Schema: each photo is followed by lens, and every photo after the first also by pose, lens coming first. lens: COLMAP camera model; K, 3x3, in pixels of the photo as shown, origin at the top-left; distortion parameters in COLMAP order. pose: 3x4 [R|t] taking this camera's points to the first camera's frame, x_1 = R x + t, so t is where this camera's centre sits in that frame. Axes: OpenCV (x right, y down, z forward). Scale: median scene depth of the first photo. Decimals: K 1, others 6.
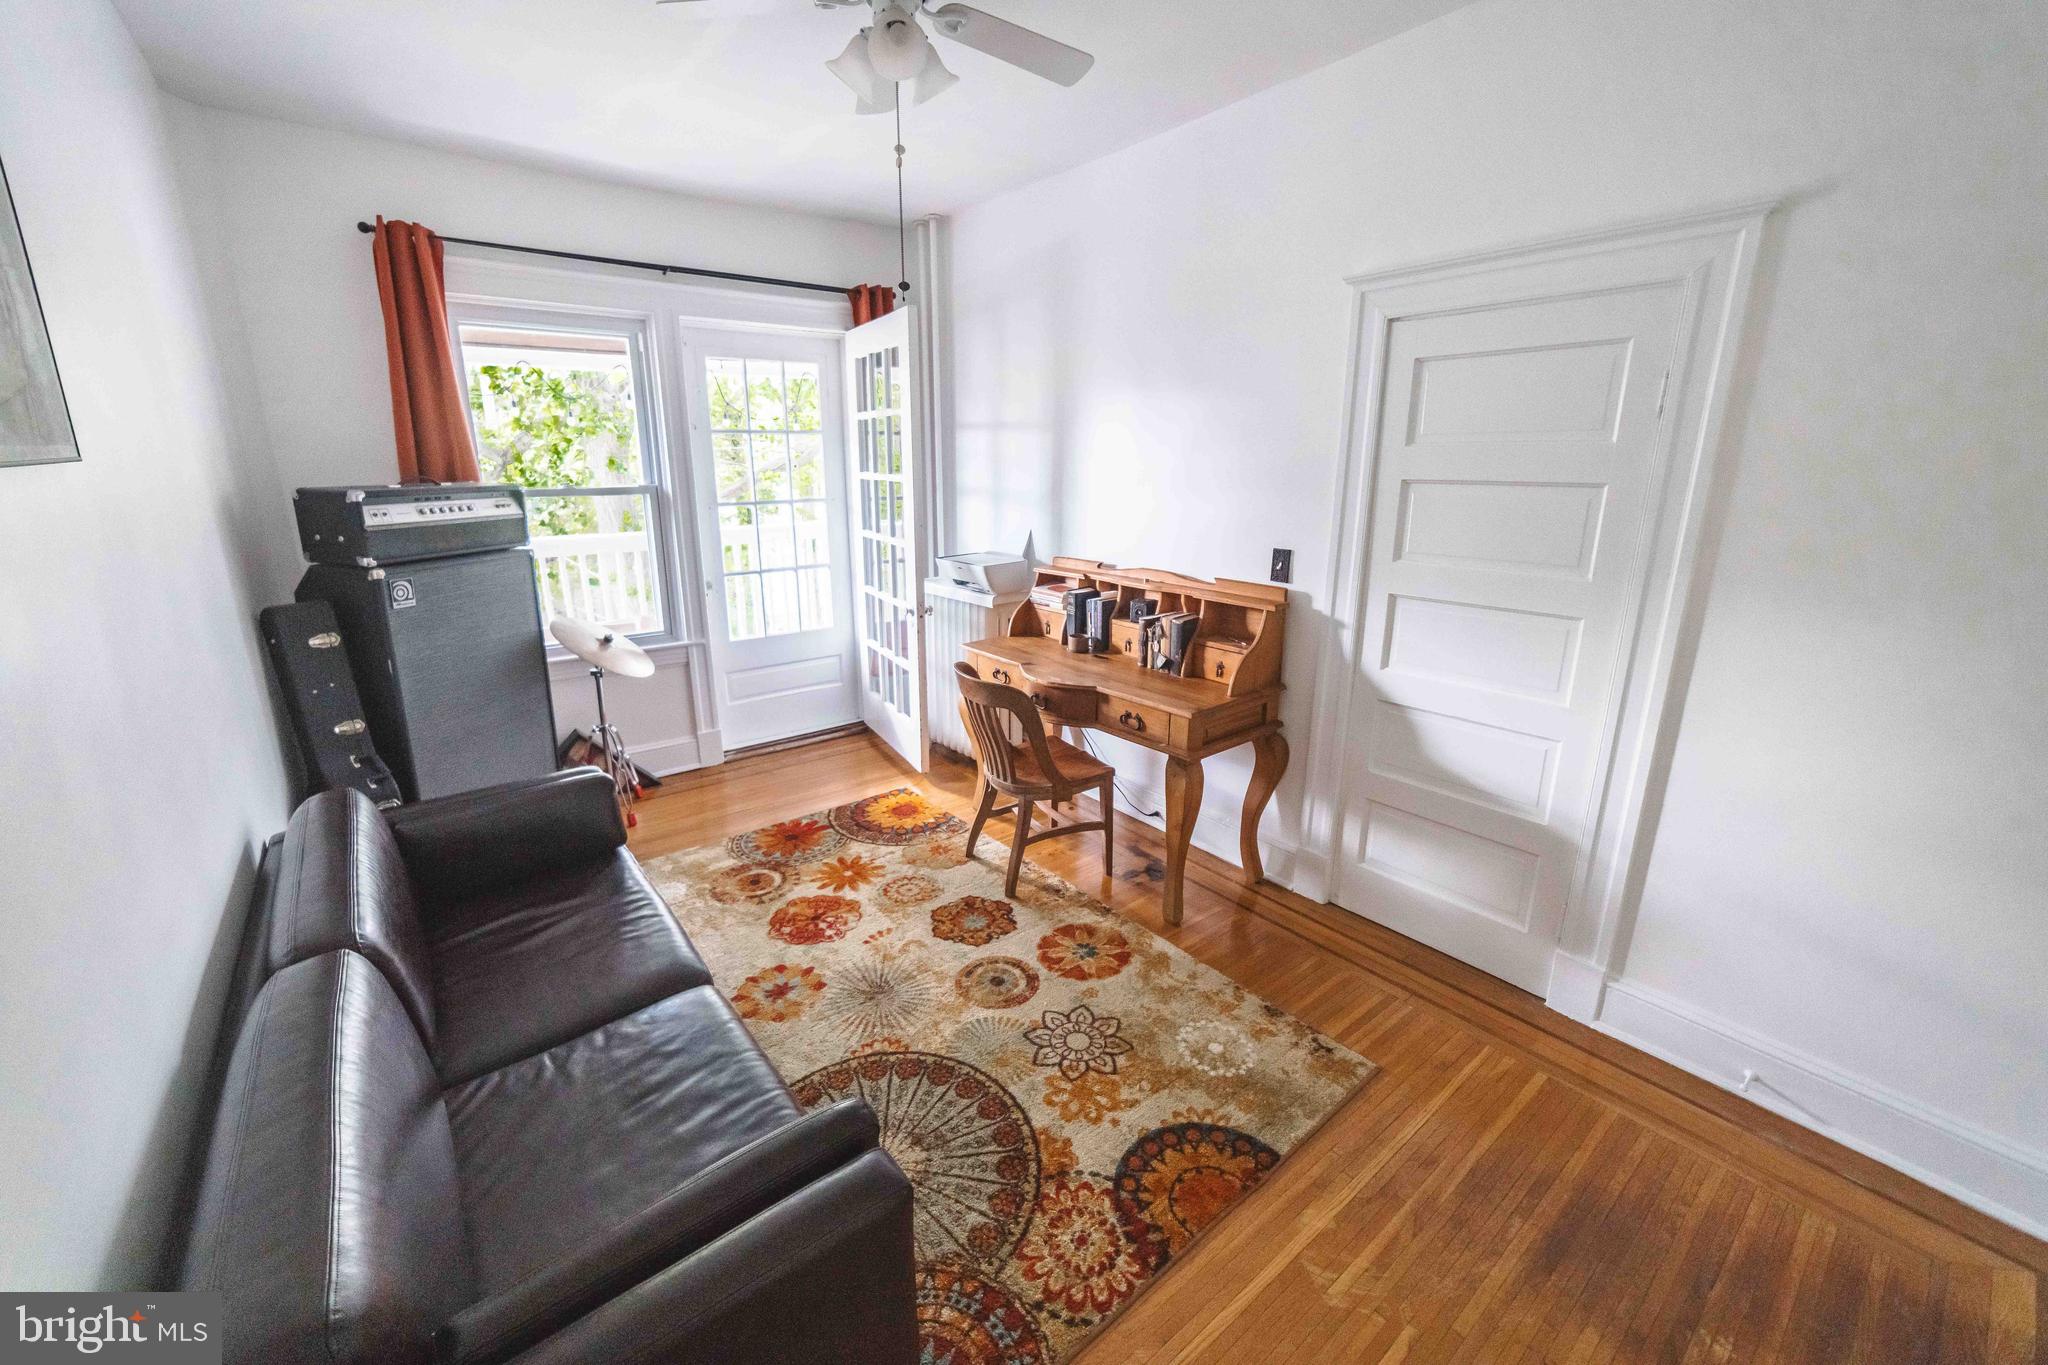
lens RADIAL K [[822.8, 0, 1009.6], [0, 822.8, 665.7], [0, 0, 1]] dist [-0.023495, 0.012331]
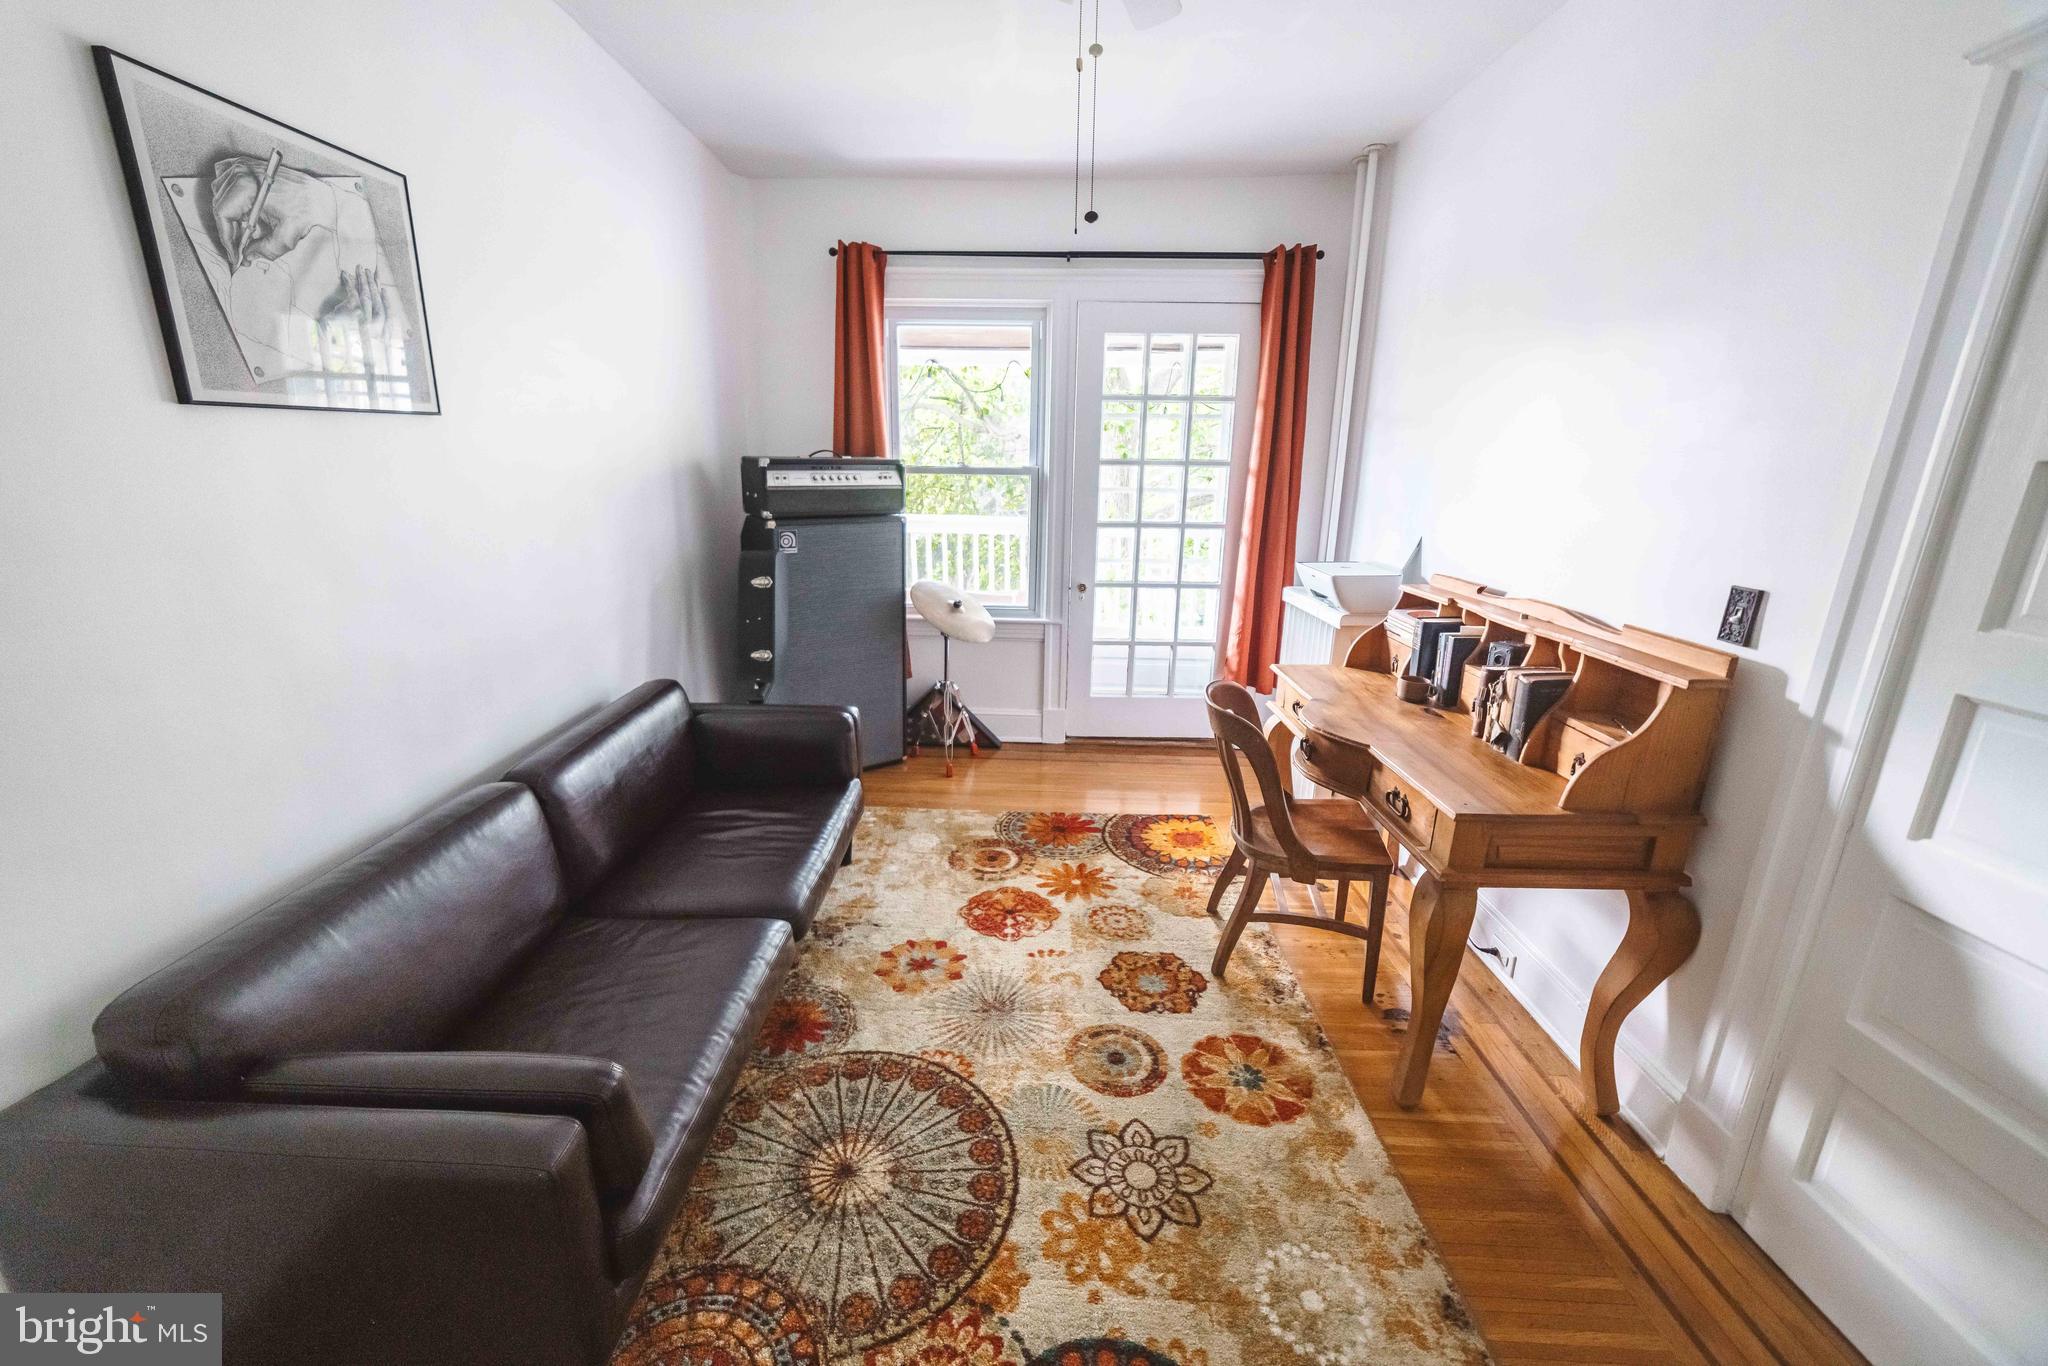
lens RADIAL K [[809.6, 0, 985.8], [0, 809.6, 674.0], [0, 0, 1]] dist [-0.023470, 0.010426]
pose [[0.758100, 0.179277, -0.627013, 0.309270], [-0.175330, 0.982102, 0.068819, -0.029249], [0.628128, 0.057762, 0.775963, 0.247056]]
